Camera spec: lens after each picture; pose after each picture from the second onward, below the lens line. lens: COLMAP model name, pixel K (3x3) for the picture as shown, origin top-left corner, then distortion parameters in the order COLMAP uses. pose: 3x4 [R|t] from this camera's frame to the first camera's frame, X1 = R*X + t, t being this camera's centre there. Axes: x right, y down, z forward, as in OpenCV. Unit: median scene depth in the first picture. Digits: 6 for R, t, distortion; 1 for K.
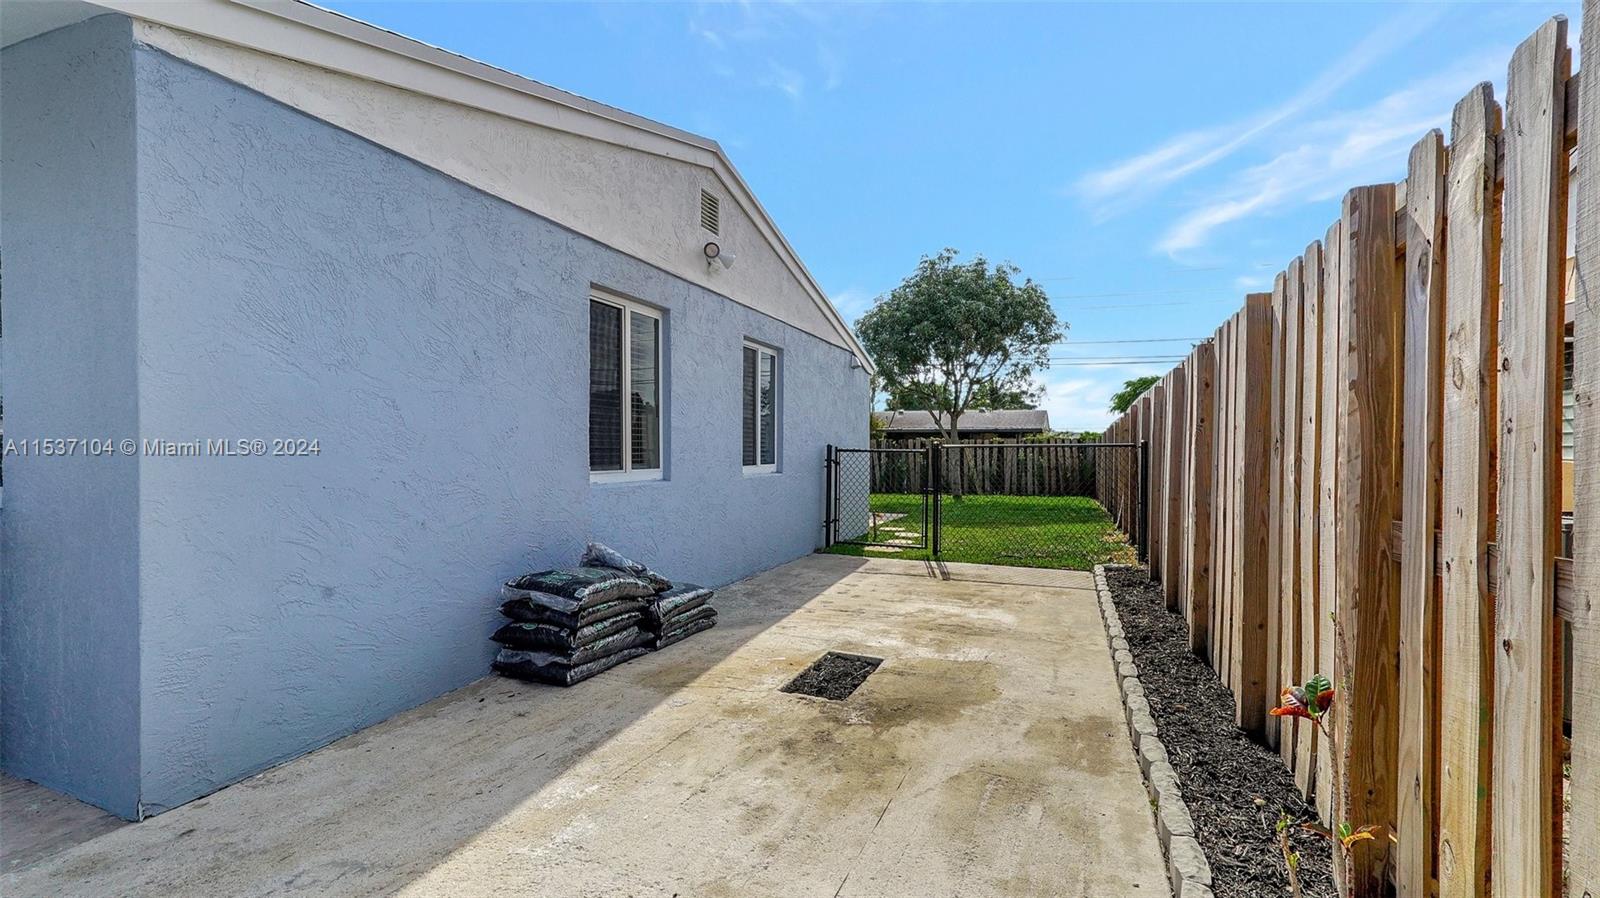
lens RADIAL K [[713.8, 0, 810.2], [0, 713.8, 449.8], [0, 0, 1]] dist [-0.008510, 0.001615]
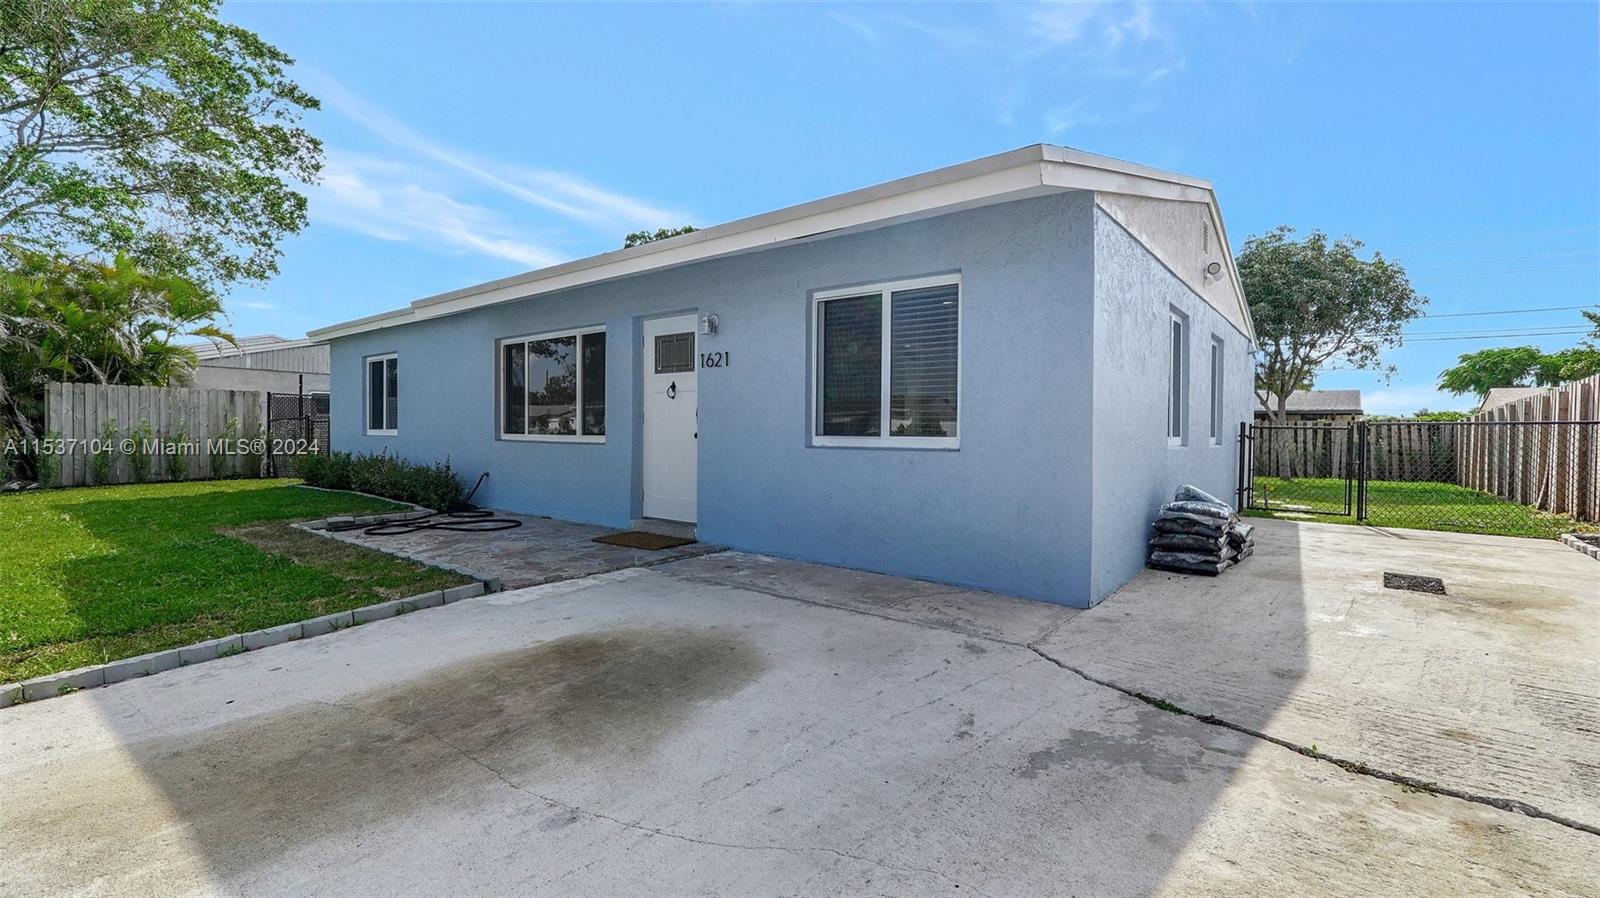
lens RADIAL K [[713.8, 0, 791.5], [0, 713.8, 443.8], [0, 0, 1]] dist [-0.008510, 0.001615]
pose [[0.953813, 0.014826, -0.300035, -0.152647], [-0.009571, 0.999774, 0.018978, 0.005762], [0.300248, -0.015230, 0.953739, -0.145756]]
